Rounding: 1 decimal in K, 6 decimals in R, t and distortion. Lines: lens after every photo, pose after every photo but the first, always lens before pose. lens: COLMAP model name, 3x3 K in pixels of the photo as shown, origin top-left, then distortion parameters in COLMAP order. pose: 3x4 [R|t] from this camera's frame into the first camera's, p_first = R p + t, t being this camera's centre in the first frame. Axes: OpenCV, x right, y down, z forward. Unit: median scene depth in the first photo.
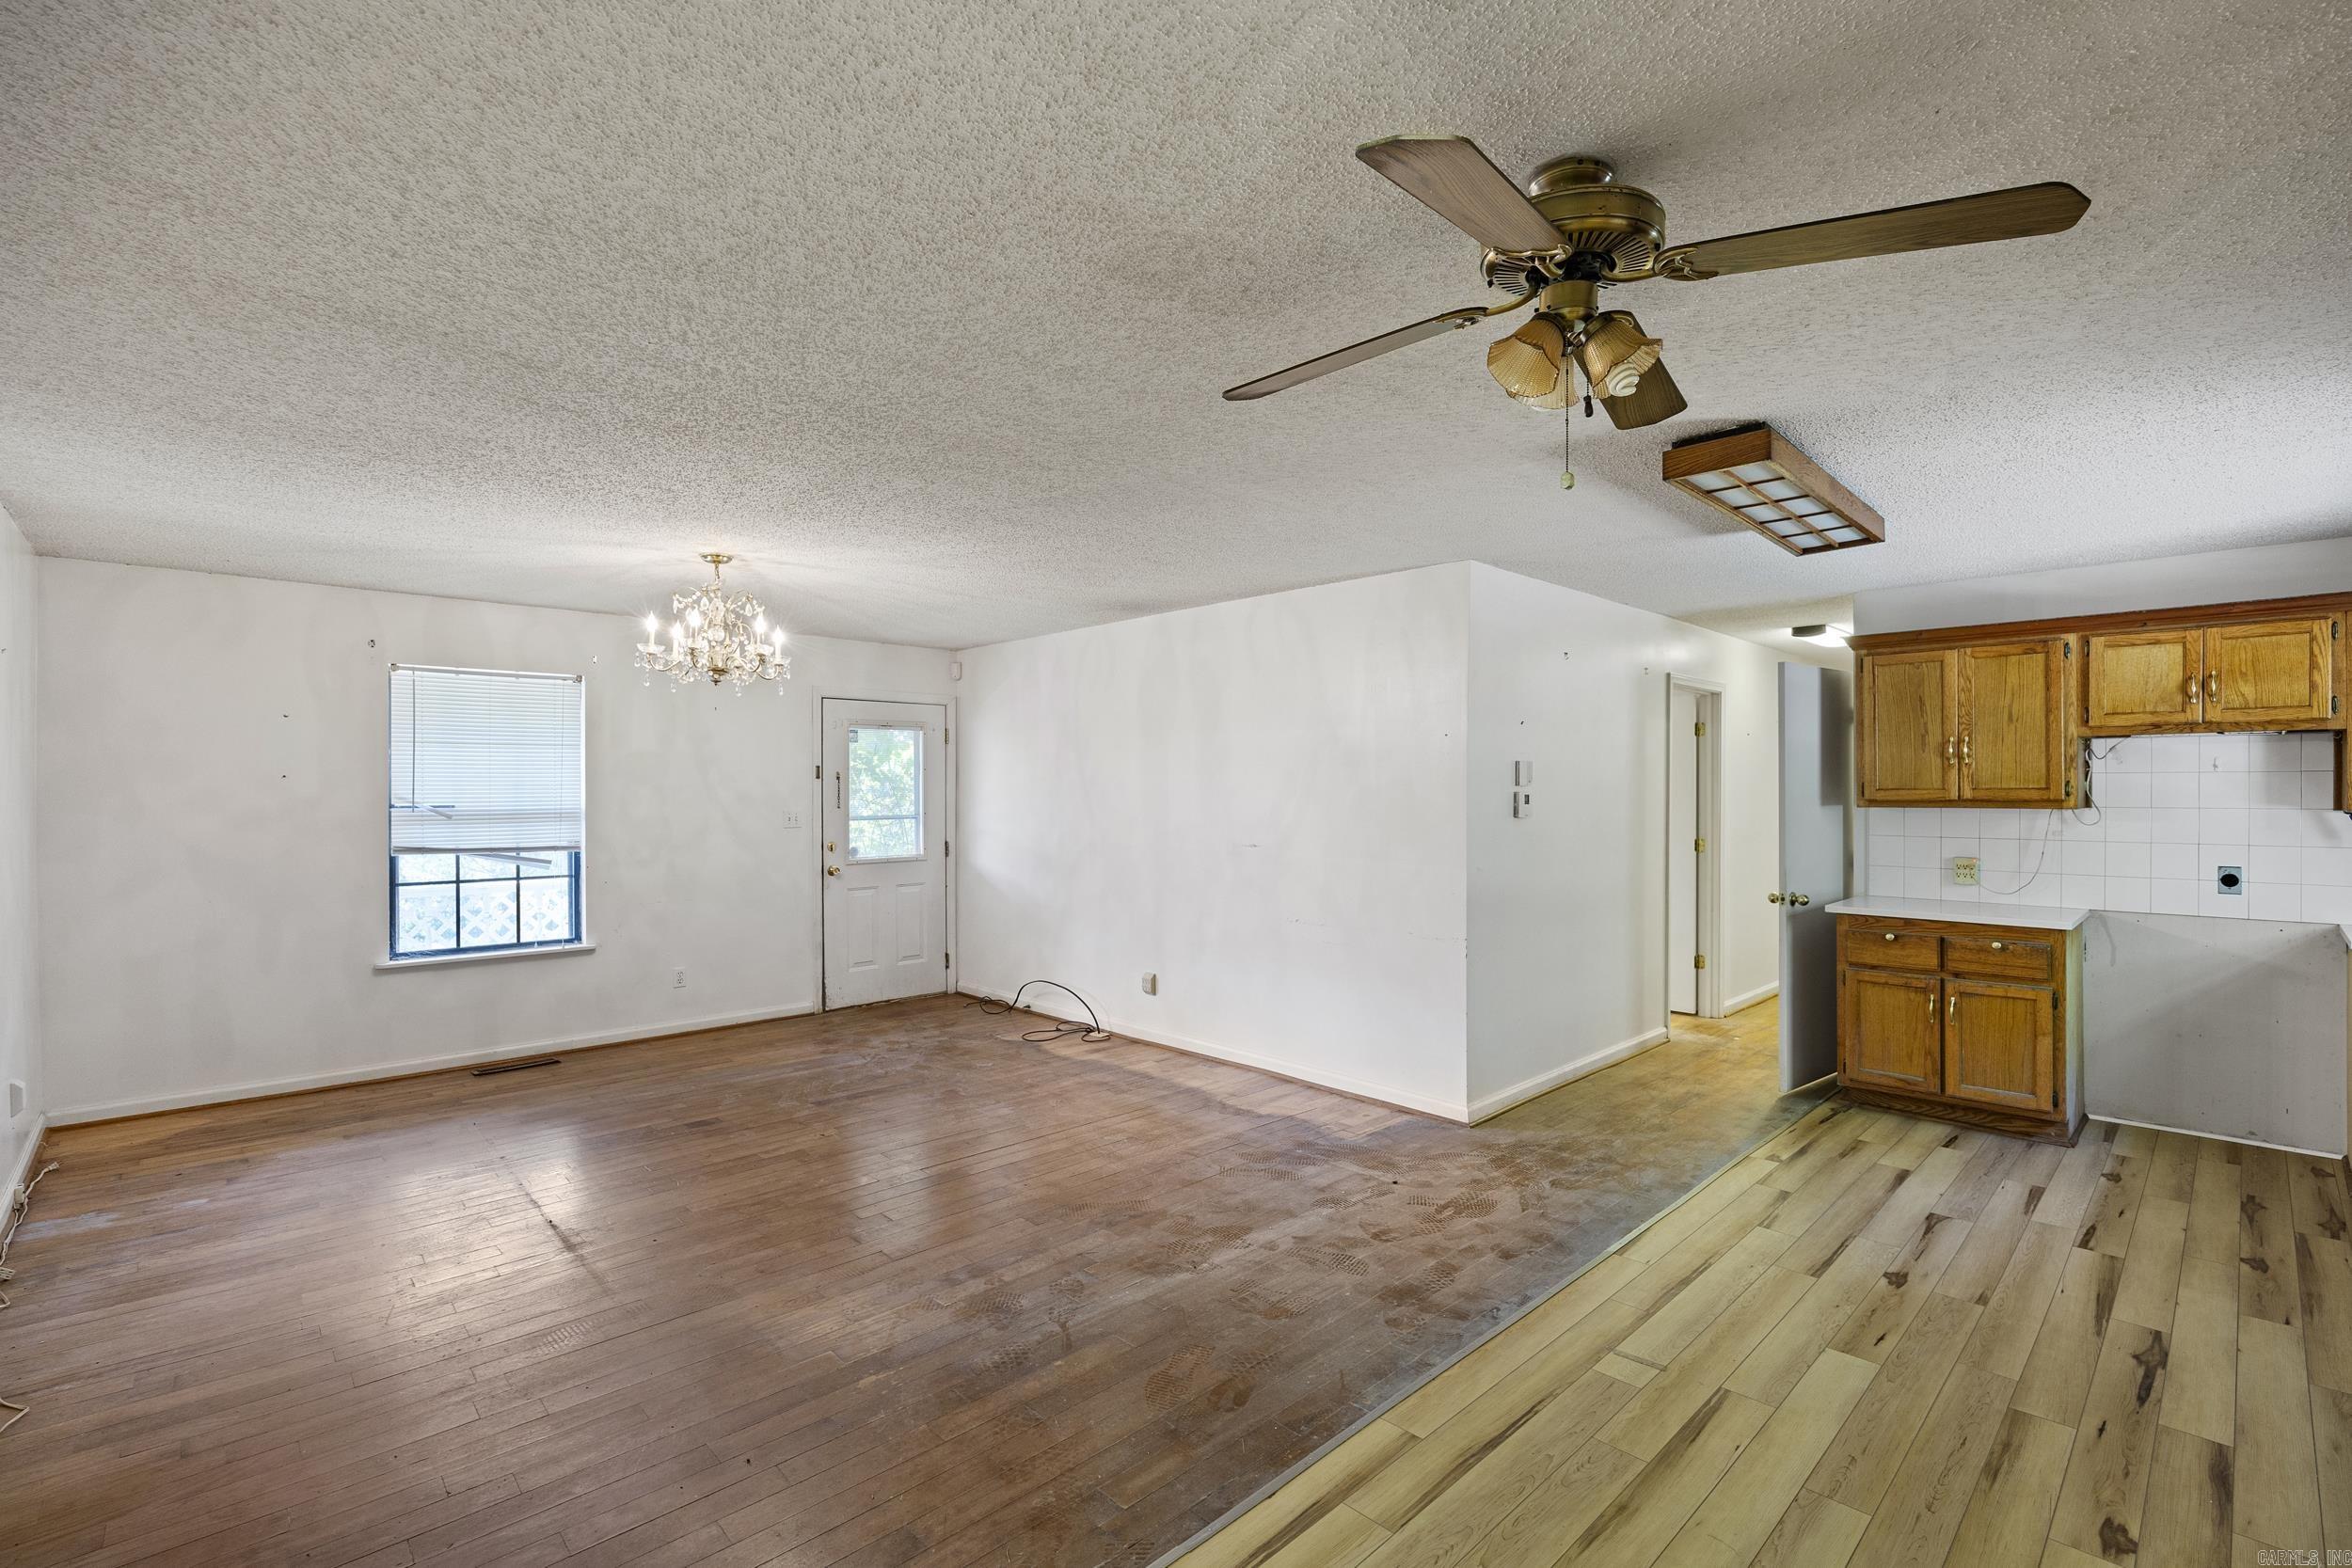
lens RADIAL K [[1047.0, 0, 1244.7], [0, 1047.0, 781.5], [0, 0, 1]] dist [-0.004788, -0.001285]
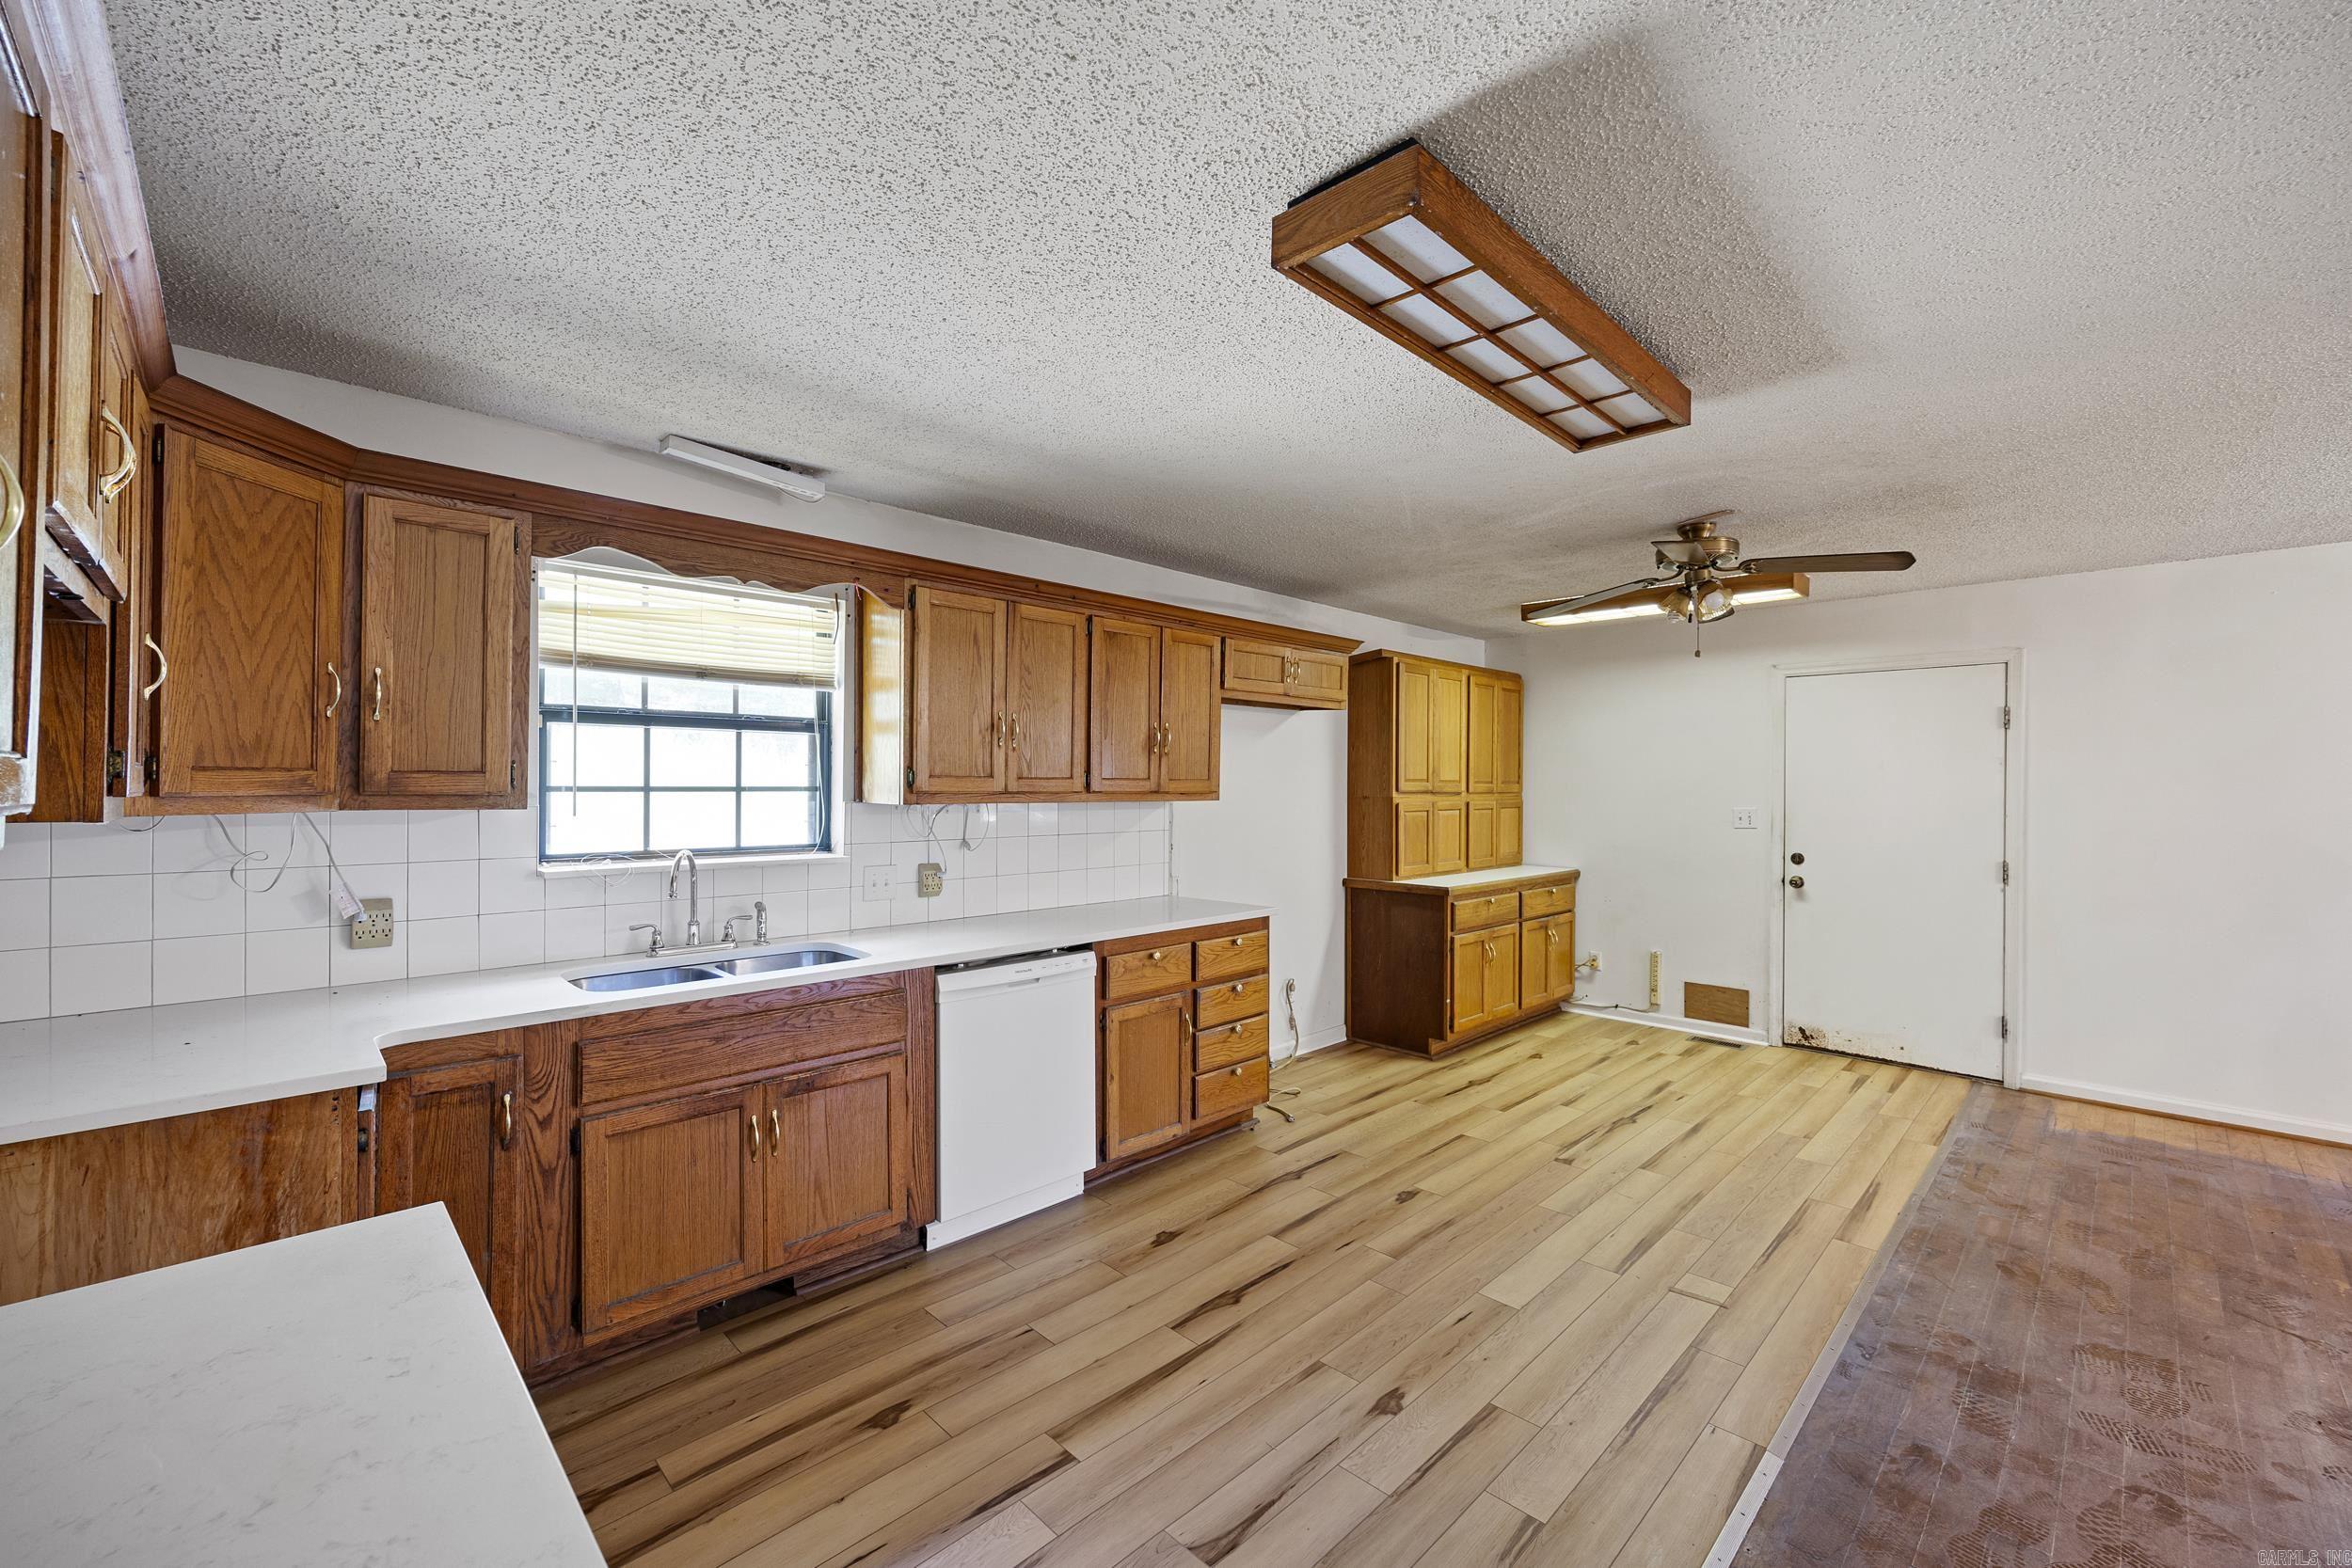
lens RADIAL K [[954.6, 0, 1192.2], [0, 954.6, 783.1], [0, 0, 1]] dist [-0.003204, 0.000026]
pose [[-0.999810, -0.004464, 0.018962, 0.575417], [-0.004715, 0.999902, -0.013219, 0.014317], [-0.018901, -0.013305, -0.999733, 1.305101]]
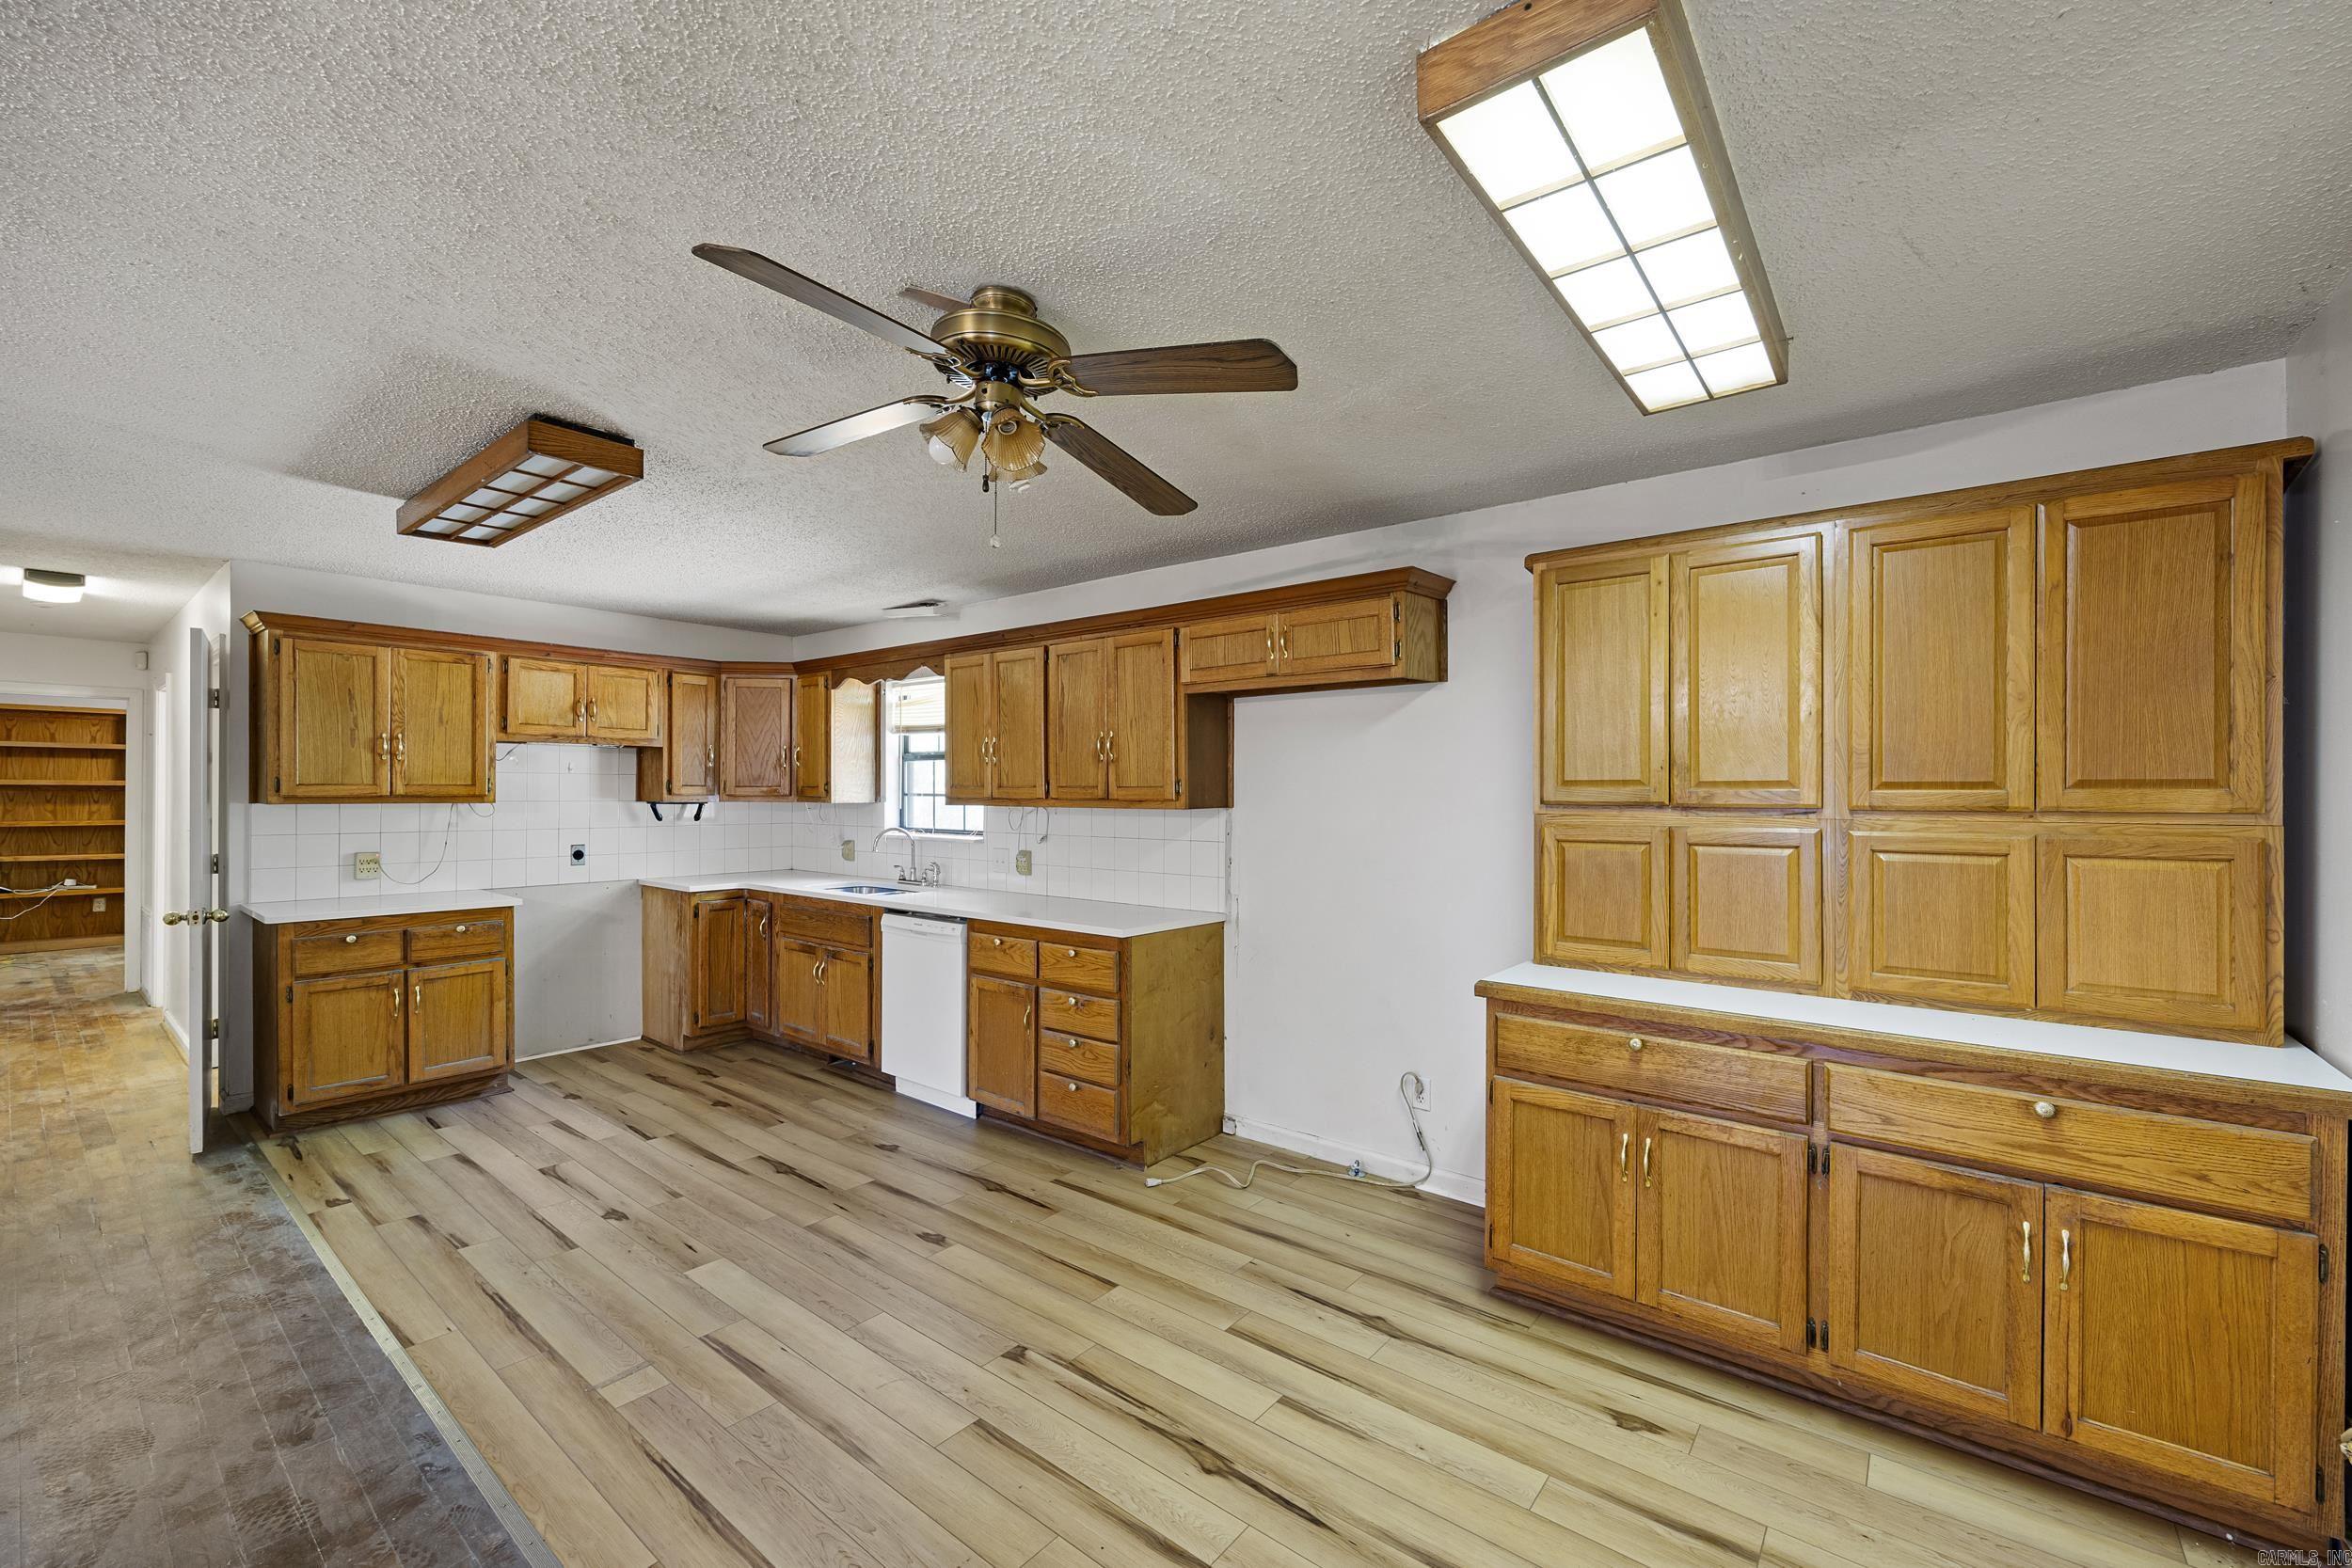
lens RADIAL K [[954.6, 0, 1158.5], [0, 954.6, 786.6], [0, 0, 1]] dist [-0.003204, 0.000026]
pose [[-0.077014, 0.004583, 0.997019, -0.350524], [-0.015385, 0.999865, -0.005785, 0.003006], [-0.996911, -0.015784, -0.076933, 0.373559]]
